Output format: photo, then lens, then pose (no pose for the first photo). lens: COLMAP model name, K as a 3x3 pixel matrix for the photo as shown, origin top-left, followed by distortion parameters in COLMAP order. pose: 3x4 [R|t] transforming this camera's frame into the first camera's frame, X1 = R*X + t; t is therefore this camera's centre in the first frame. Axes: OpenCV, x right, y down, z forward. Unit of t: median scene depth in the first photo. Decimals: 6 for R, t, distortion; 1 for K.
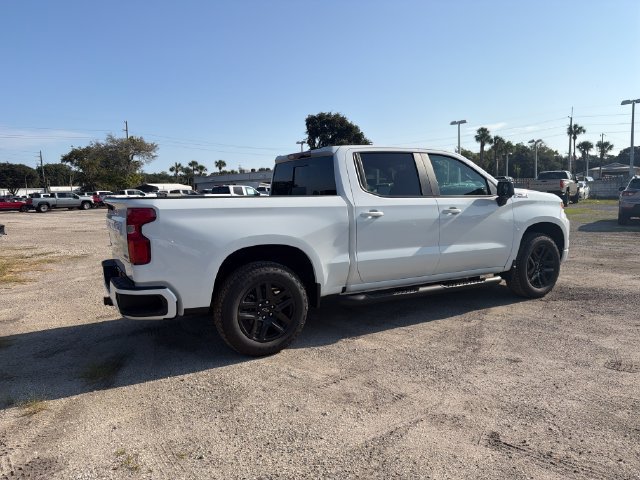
lens RADIAL K [[451.6, 0, 314.6], [0, 451.6, 238.5], [0, 0, 1]] dist [0.071351, -0.090323]
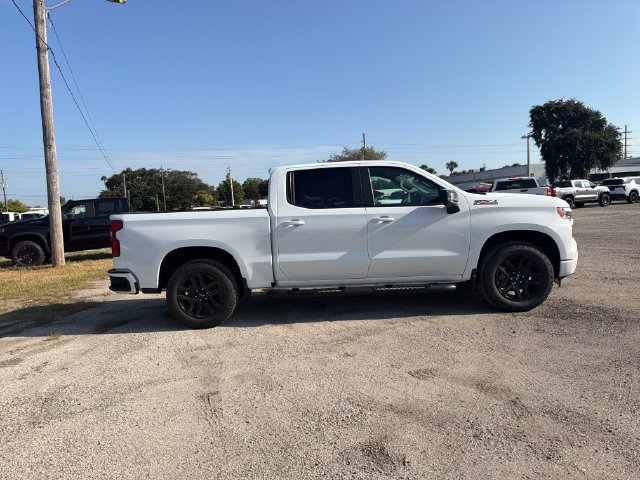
lens RADIAL K [[451.6, 0, 315.1], [0, 451.6, 241.8], [0, 0, 1]] dist [0.071351, -0.090323]
pose [[0.866707, 0.019038, -0.498455, 0.712334], [-0.018226, 0.999813, 0.006496, -0.012506], [0.498485, 0.003454, 0.866891, -0.002279]]
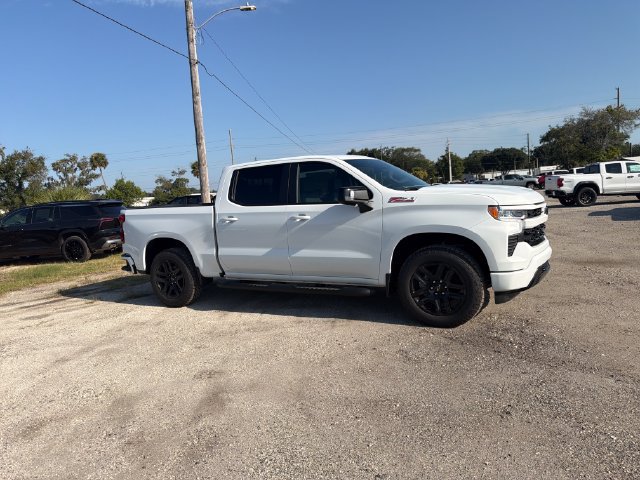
lens RADIAL K [[451.6, 0, 315.3], [0, 451.6, 242.8], [0, 0, 1]] dist [0.071351, -0.090323]
pose [[0.525178, 0.078204, -0.847392, 1.244676], [-0.028645, 0.996829, 0.074242, -0.083091], [0.850510, -0.014716, 0.525752, 0.491305]]
